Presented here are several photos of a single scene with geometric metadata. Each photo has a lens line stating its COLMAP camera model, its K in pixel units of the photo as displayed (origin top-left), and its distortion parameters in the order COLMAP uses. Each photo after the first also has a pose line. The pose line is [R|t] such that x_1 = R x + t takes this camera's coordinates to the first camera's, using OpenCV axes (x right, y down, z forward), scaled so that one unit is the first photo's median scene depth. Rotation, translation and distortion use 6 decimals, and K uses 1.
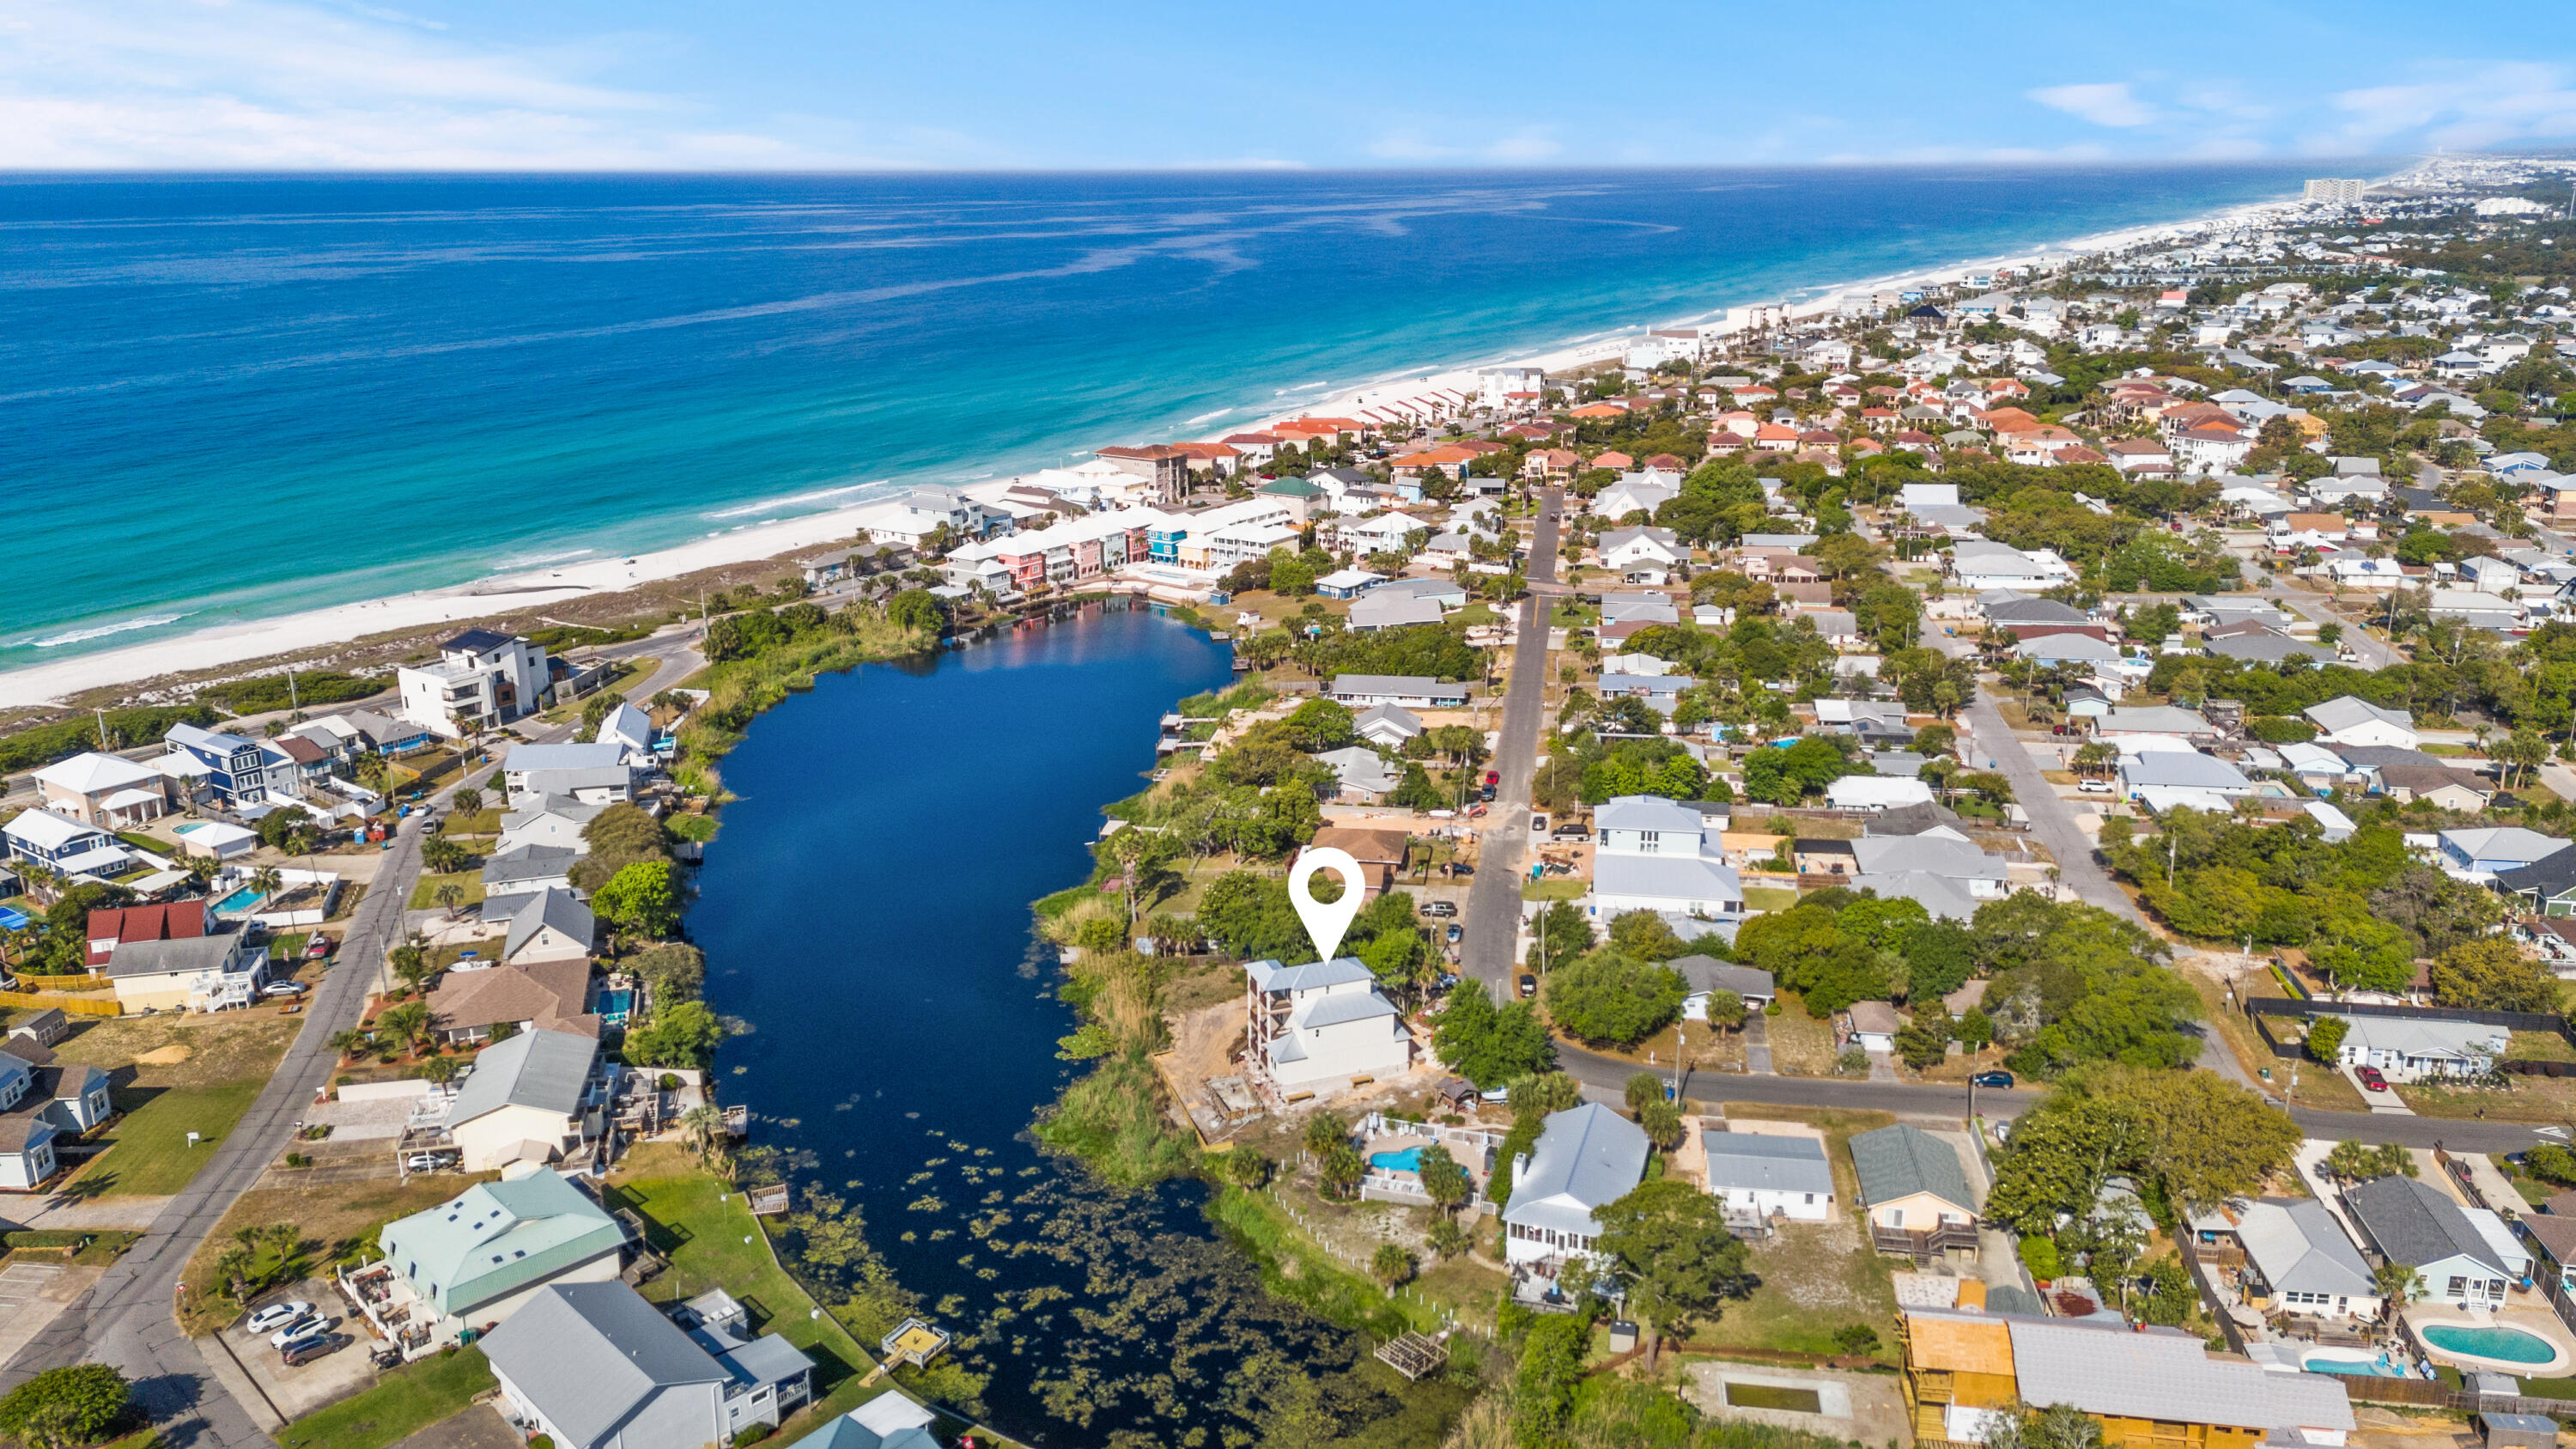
lens RADIAL K [[1869.8, 0, 1289.4], [0, 1869.8, 739.1], [0, 0, 1]] dist [0.100391, -0.100222]
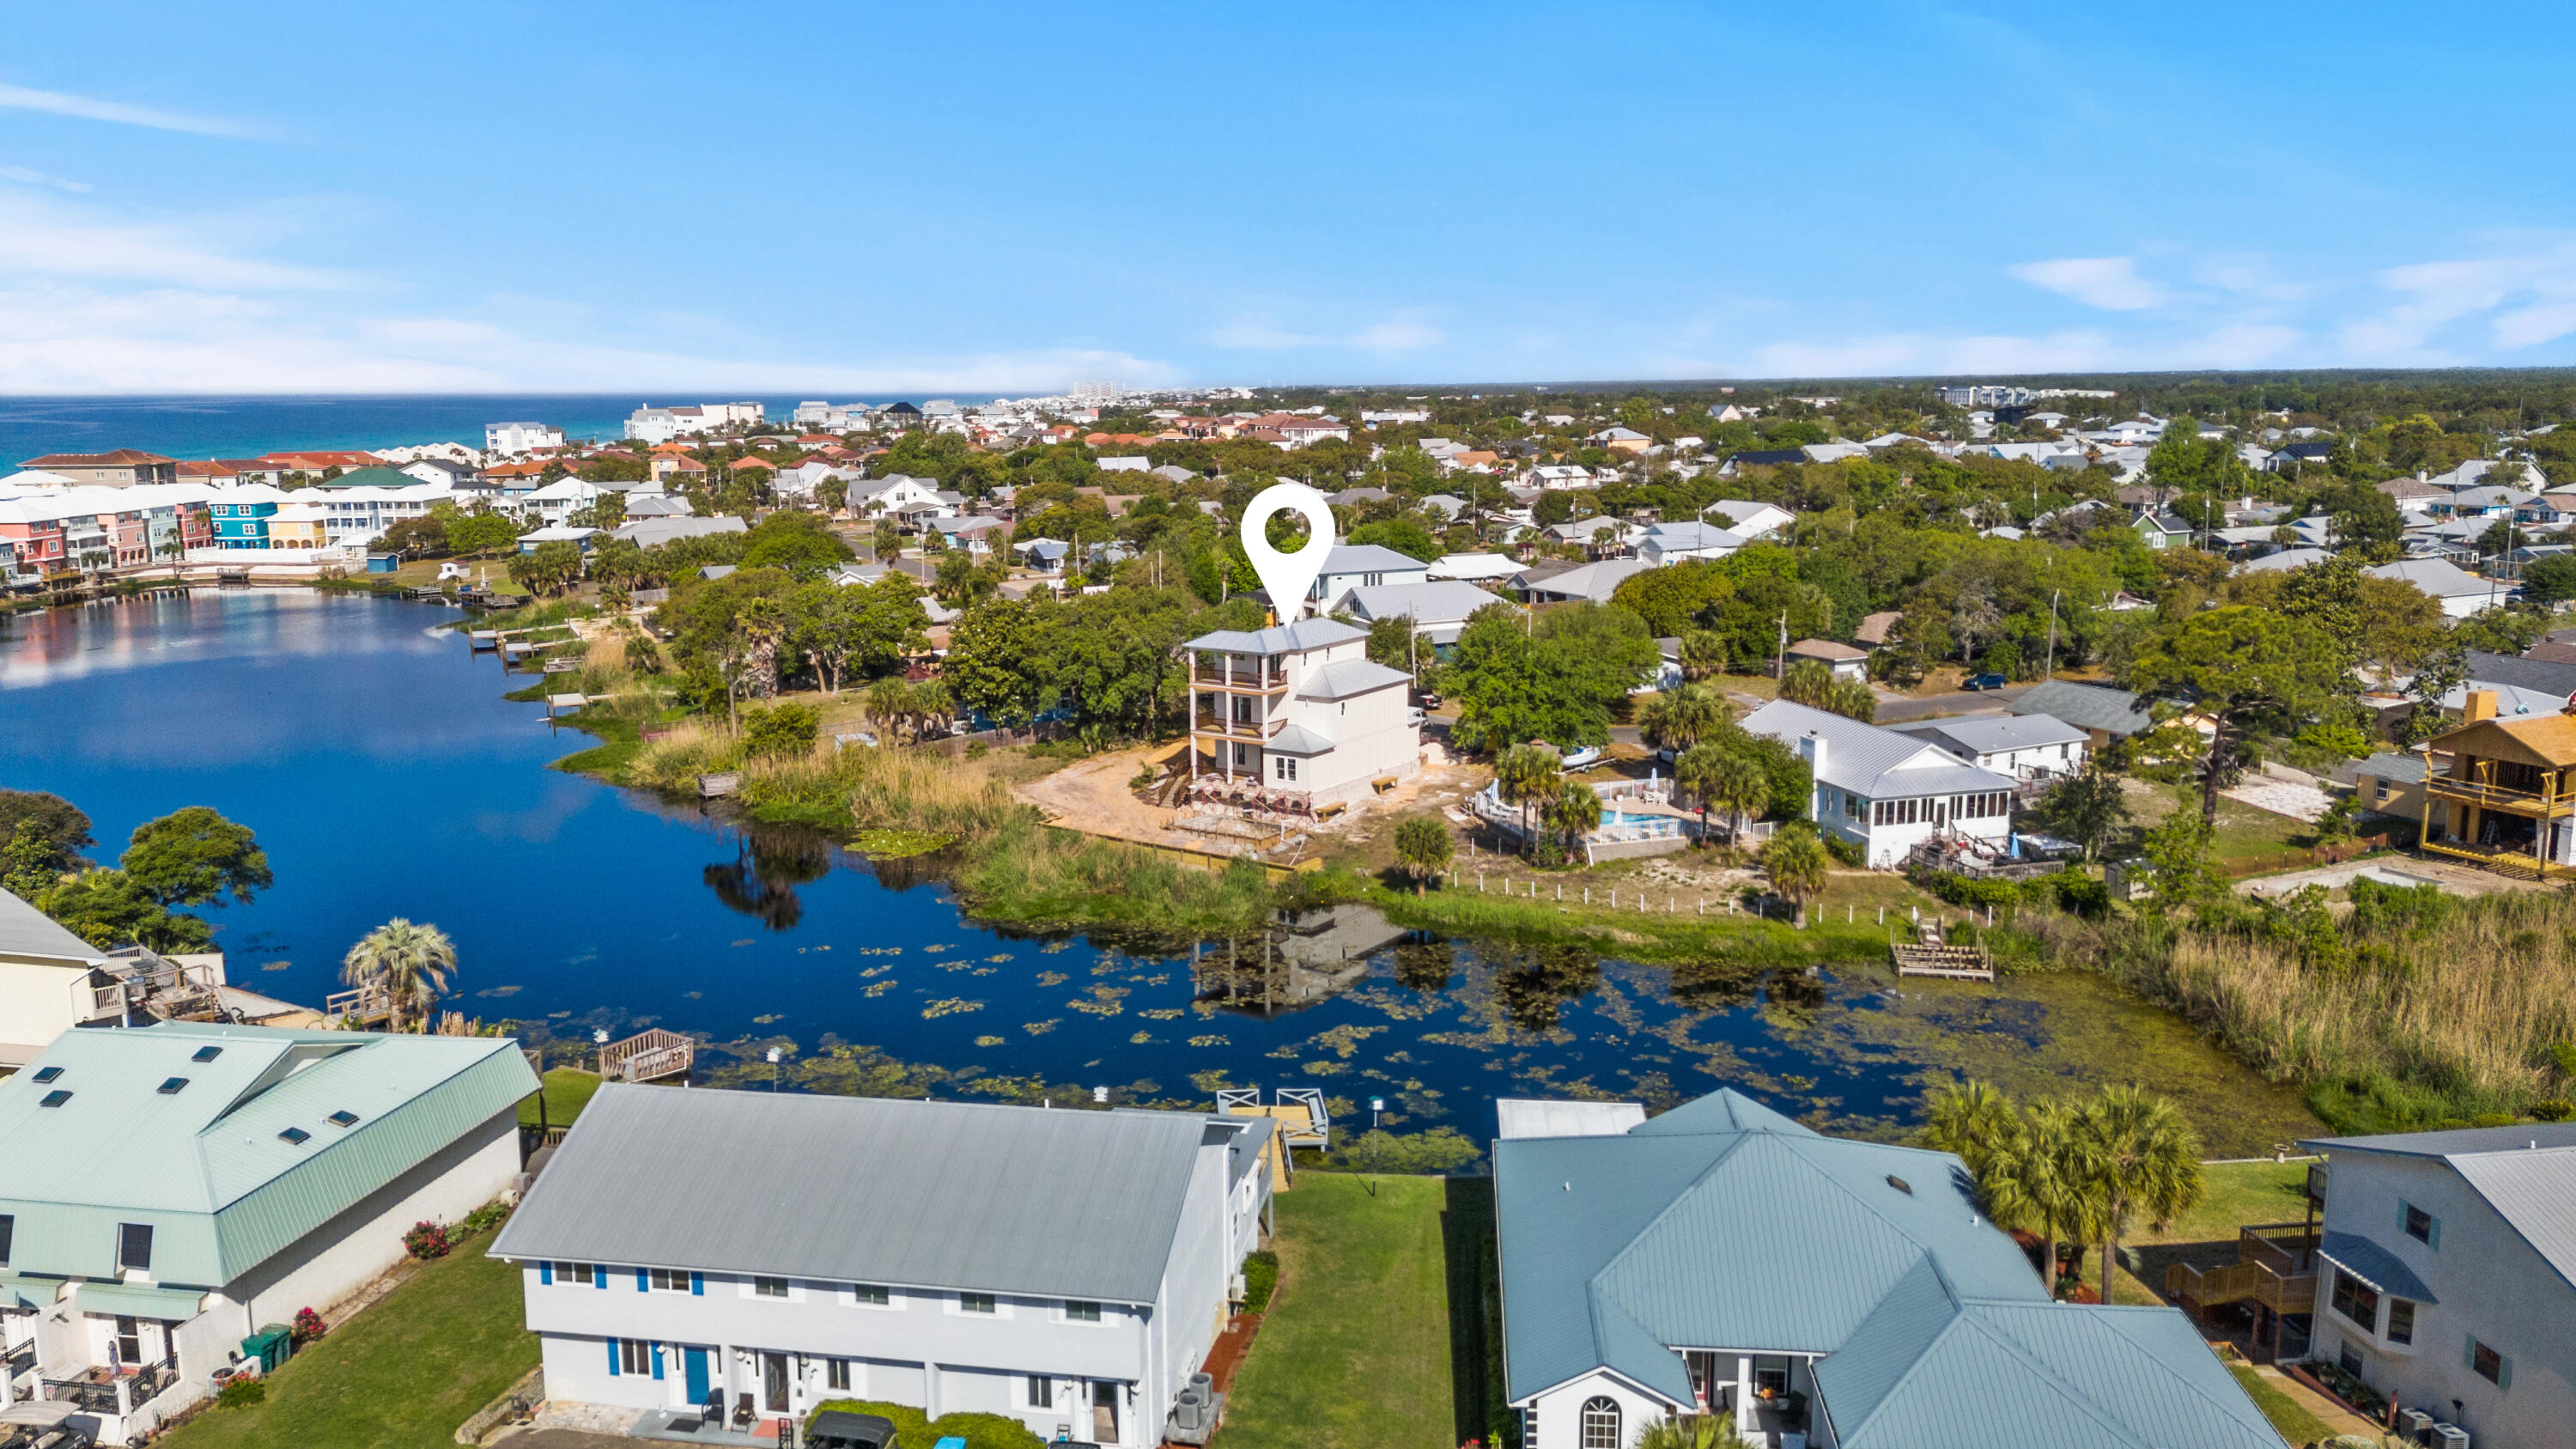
lens RADIAL K [[1869.8, 0, 1289.4], [0, 1869.8, 739.1], [0, 0, 1]] dist [0.100391, -0.100222]
pose [[0.818620, -0.106075, 0.564455, -0.254211], [0.170174, 0.983463, -0.061983, 0.140745], [-0.548546, 0.146796, 0.823133, 0.324387]]
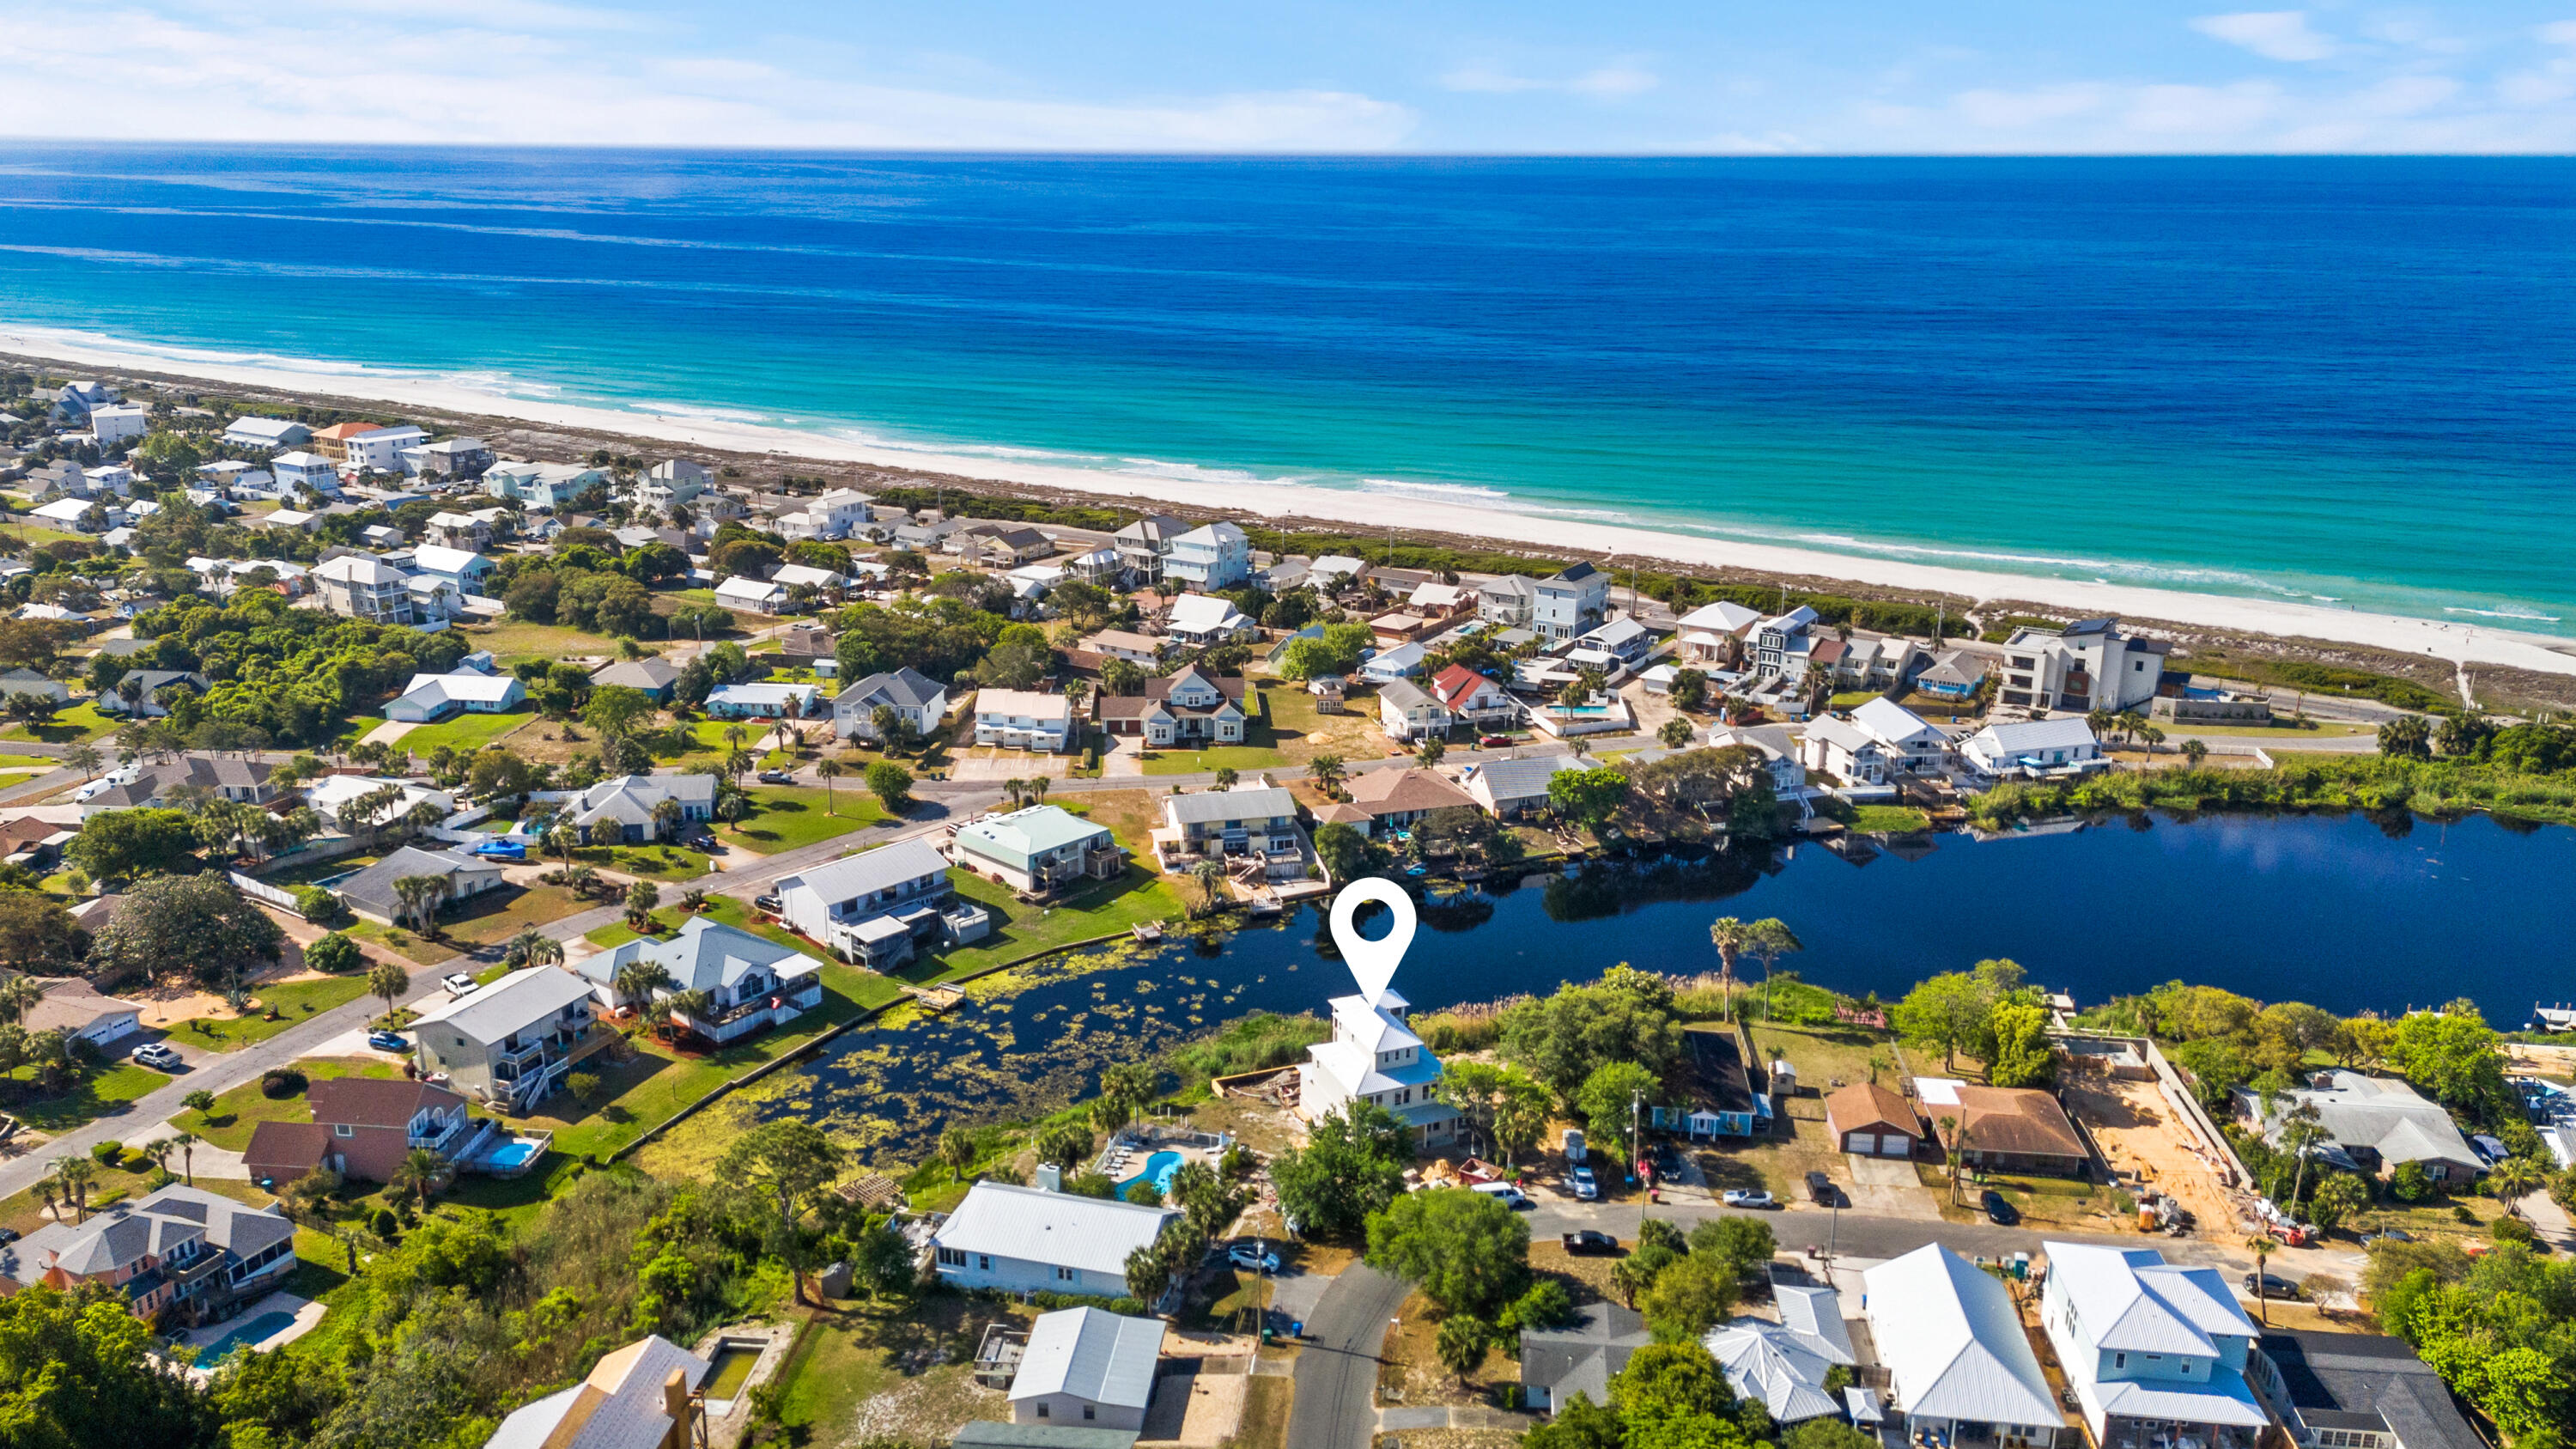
lens RADIAL K [[1913.2, 0, 1289.5], [0, 1913.2, 735.4], [0, 0, 1]] dist [0.101766, -0.108862]
pose [[0.051614, 0.302363, -0.951794, 0.602491], [-0.300826, 0.913504, 0.273886, -0.172883], [0.952281, 0.272188, 0.138109, 0.553906]]
